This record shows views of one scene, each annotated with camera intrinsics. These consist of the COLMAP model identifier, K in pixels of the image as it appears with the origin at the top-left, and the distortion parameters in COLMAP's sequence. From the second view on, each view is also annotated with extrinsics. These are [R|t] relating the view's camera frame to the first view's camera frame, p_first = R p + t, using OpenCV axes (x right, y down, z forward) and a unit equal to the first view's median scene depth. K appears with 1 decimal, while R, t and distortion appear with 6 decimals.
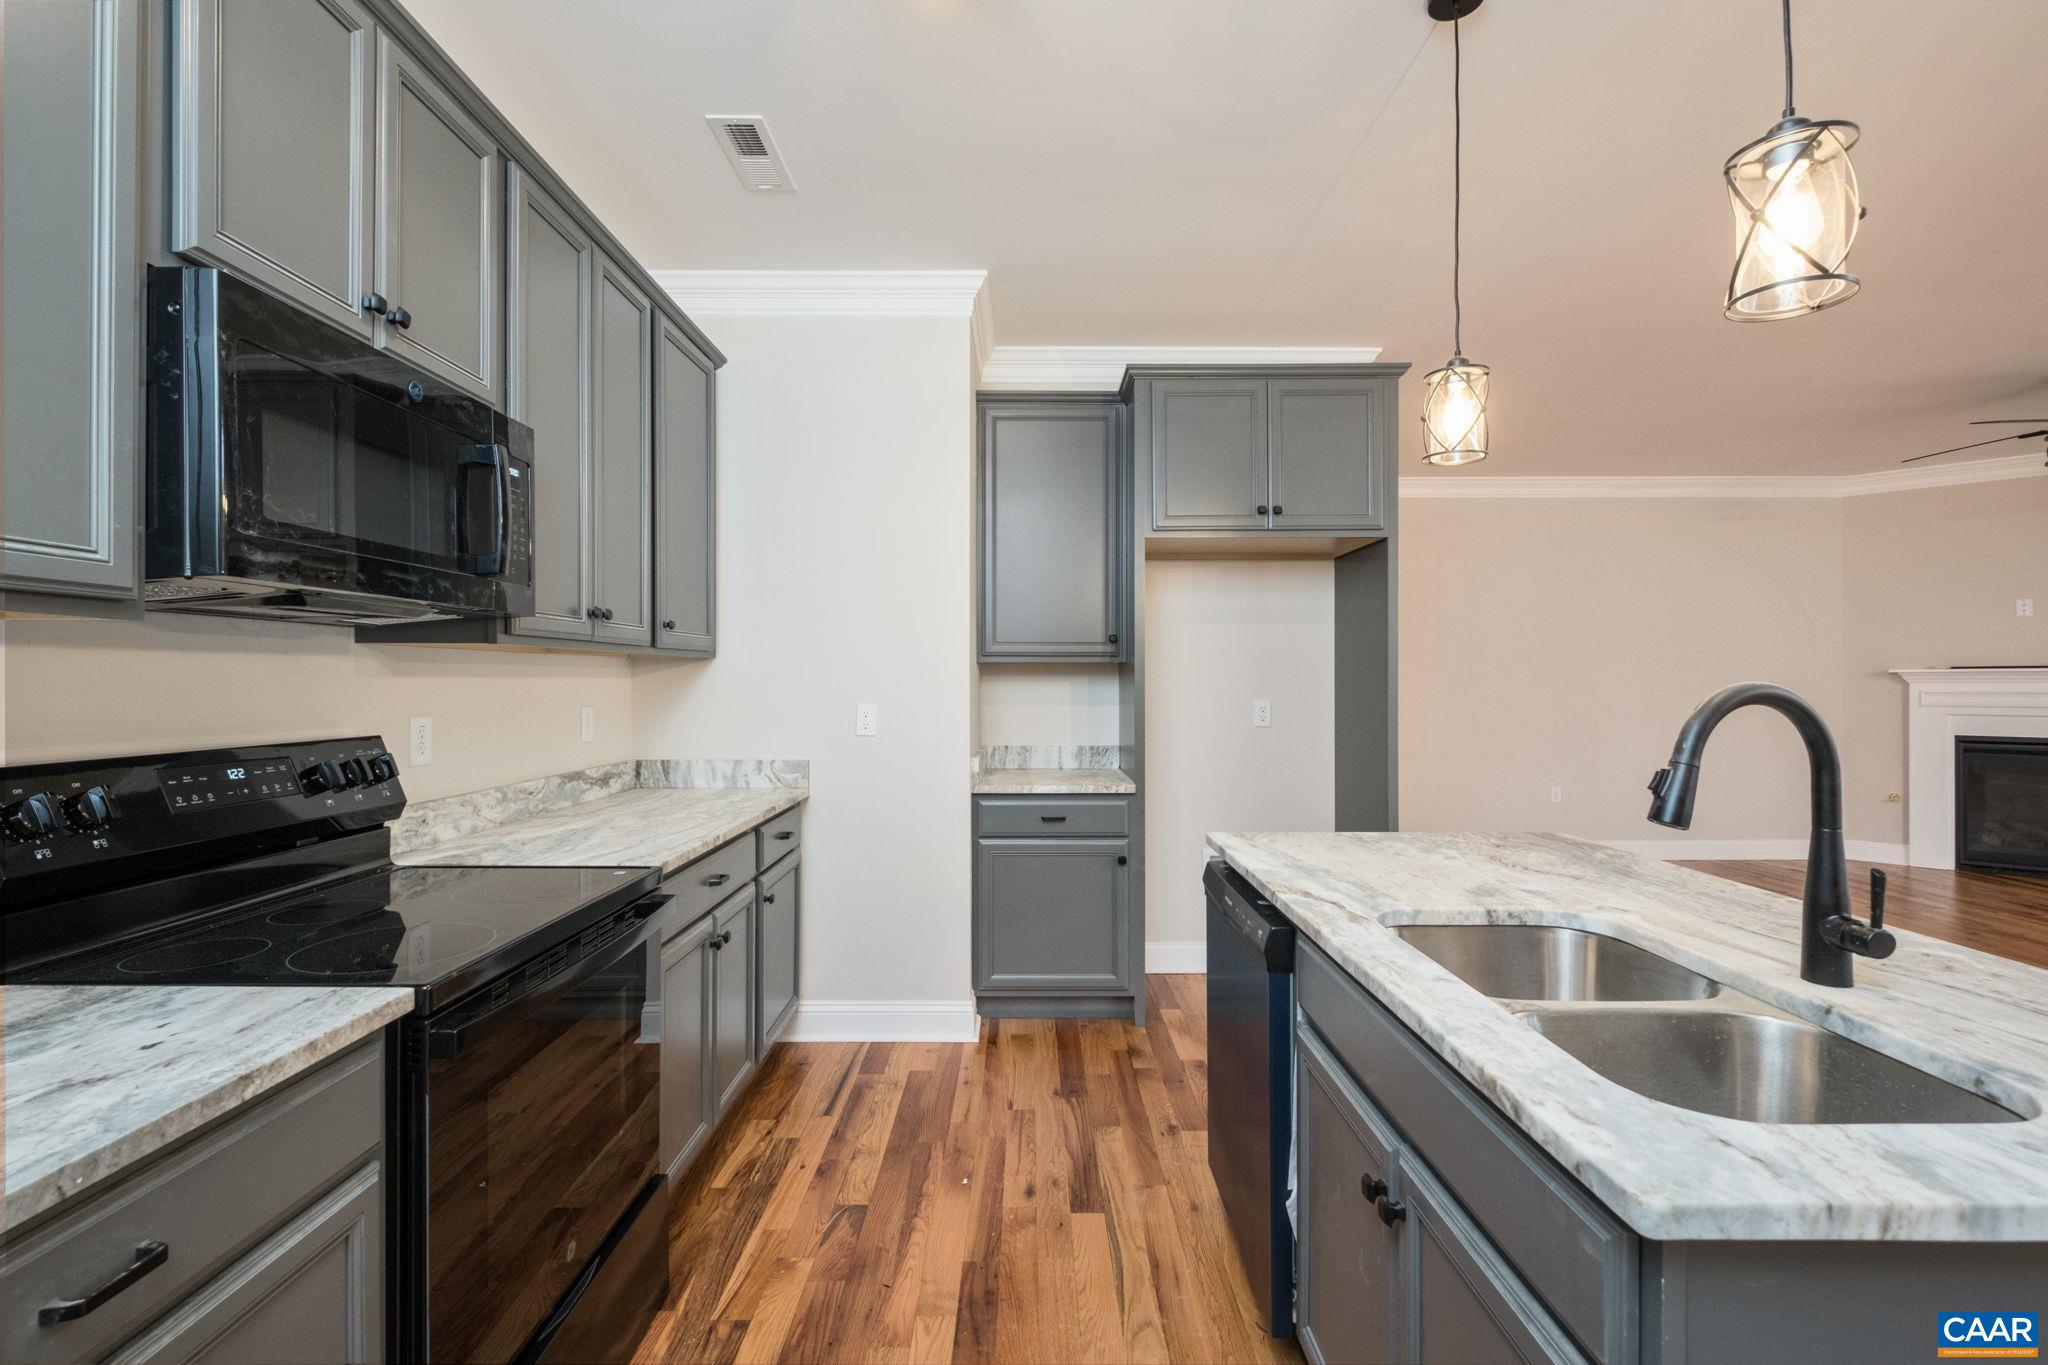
lens RADIAL K [[890.1, 0, 1024.0], [0, 890.1, 682.5], [0, 0, 1]] dist [0.004493, -0.000326]
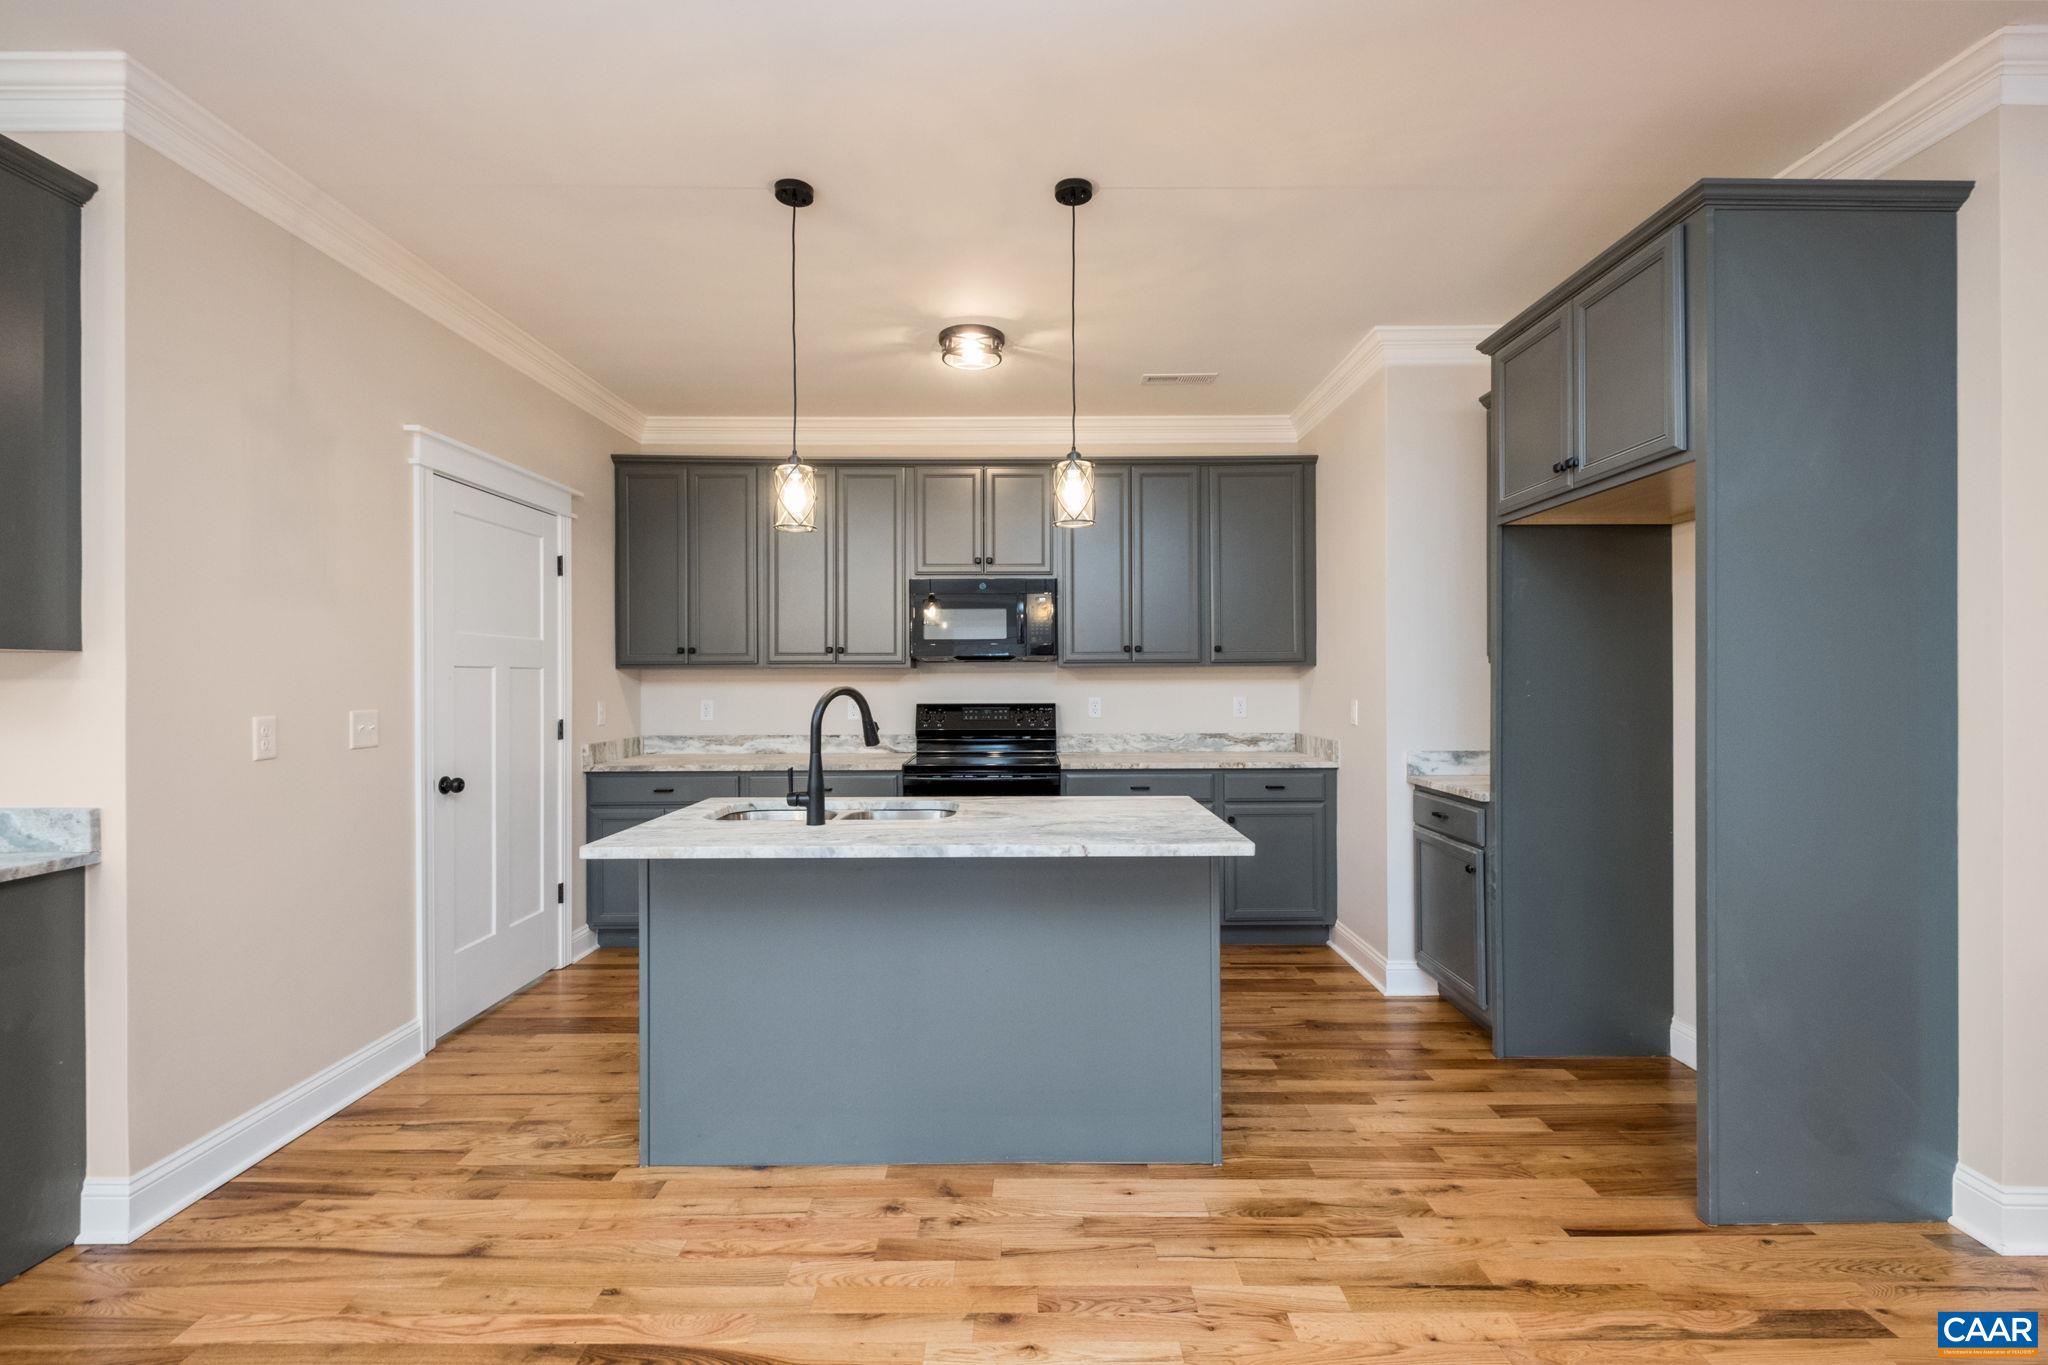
lens RADIAL K [[890.1, 0, 1024.0], [0, 890.1, 682.5], [0, 0, 1]] dist [0.004493, -0.000326]
pose [[0.010688, 0.003018, -0.999938, 1.247047], [0.005598, 0.999980, 0.003078, -0.006864], [0.999927, -0.005631, 0.010671, 0.599061]]
